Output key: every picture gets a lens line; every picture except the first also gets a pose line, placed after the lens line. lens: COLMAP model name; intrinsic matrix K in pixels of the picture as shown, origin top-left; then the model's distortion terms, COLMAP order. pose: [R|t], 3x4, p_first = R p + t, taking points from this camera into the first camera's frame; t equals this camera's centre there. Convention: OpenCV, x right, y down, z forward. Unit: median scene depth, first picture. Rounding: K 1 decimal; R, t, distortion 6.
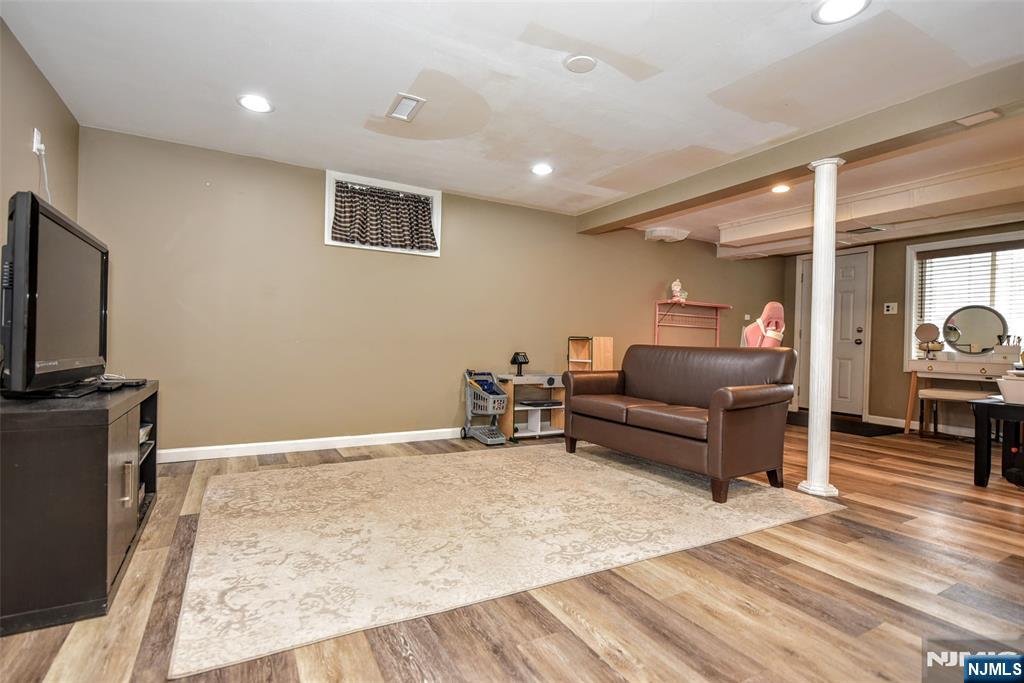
lens RADIAL K [[495.4, 0, 512.0], [0, 495.4, 341.5], [0, 0, 1]] dist [-0.001983, -0.000126]
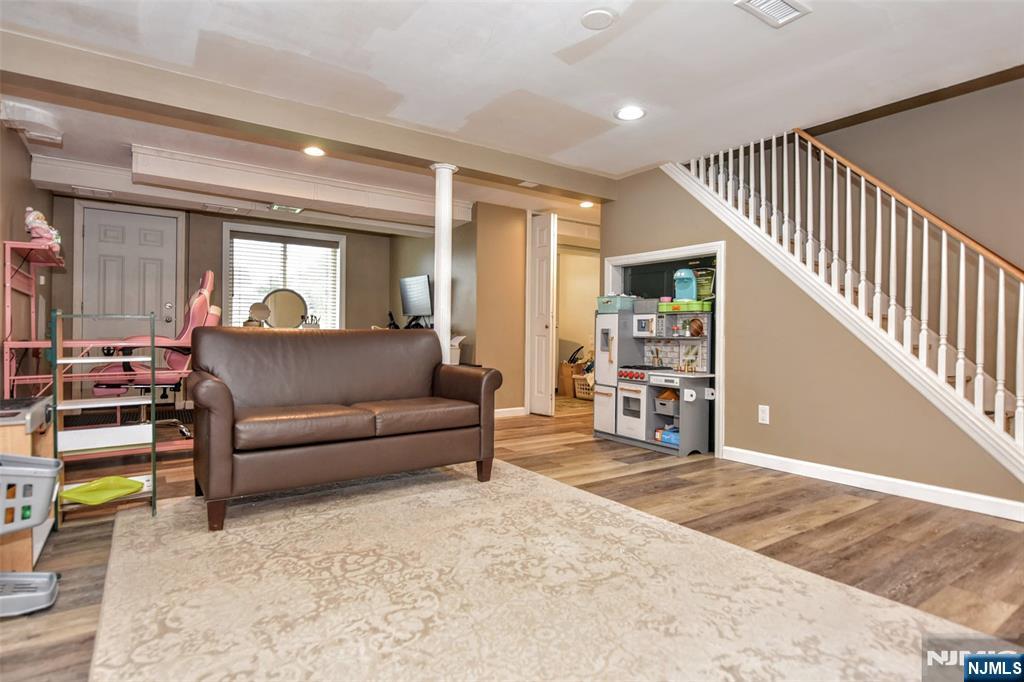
lens RADIAL K [[548.5, 0, 529.3], [0, 548.5, 336.3], [0, 0, 1]] dist [-0.004688, -0.000694]
pose [[-0.116012, -0.029358, 0.992814, -0.699753], [-0.013062, 0.999522, 0.028030, -0.009759], [-0.993162, -0.009716, -0.116340, 1.016936]]
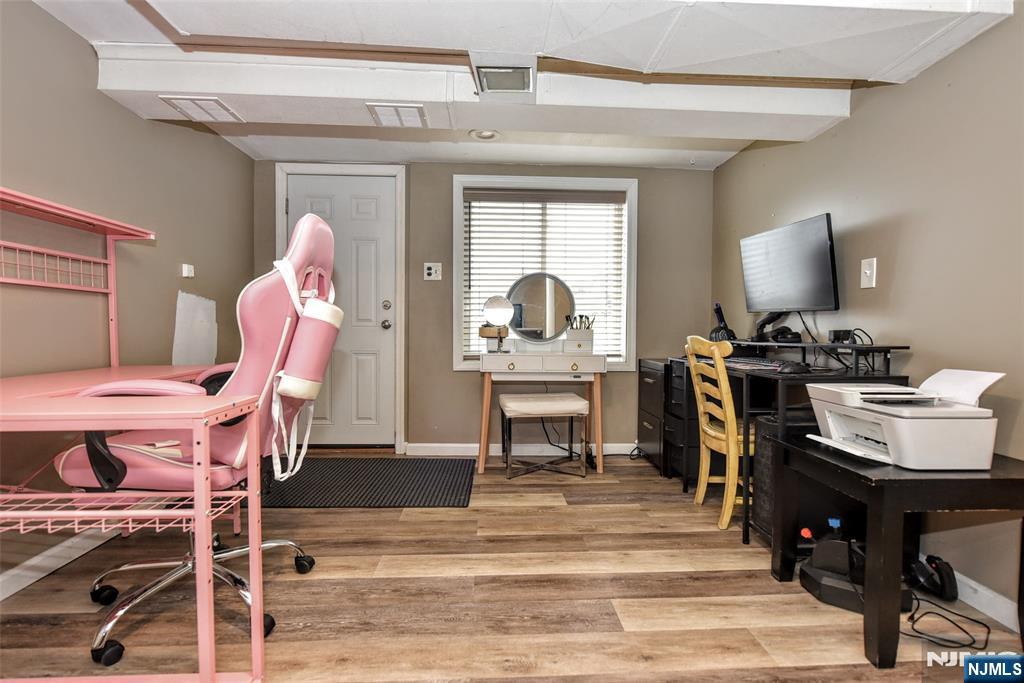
lens RADIAL K [[512.1, 0, 533.7], [0, 512.1, 353.6], [0, 0, 1]] dist [0.001210, 0.000335]
pose [[0.433998, -0.065238, 0.898549, 0.454497], [0.003929, 0.997502, 0.070525, -0.015805], [-0.900905, -0.027078, 0.433171, 1.194458]]
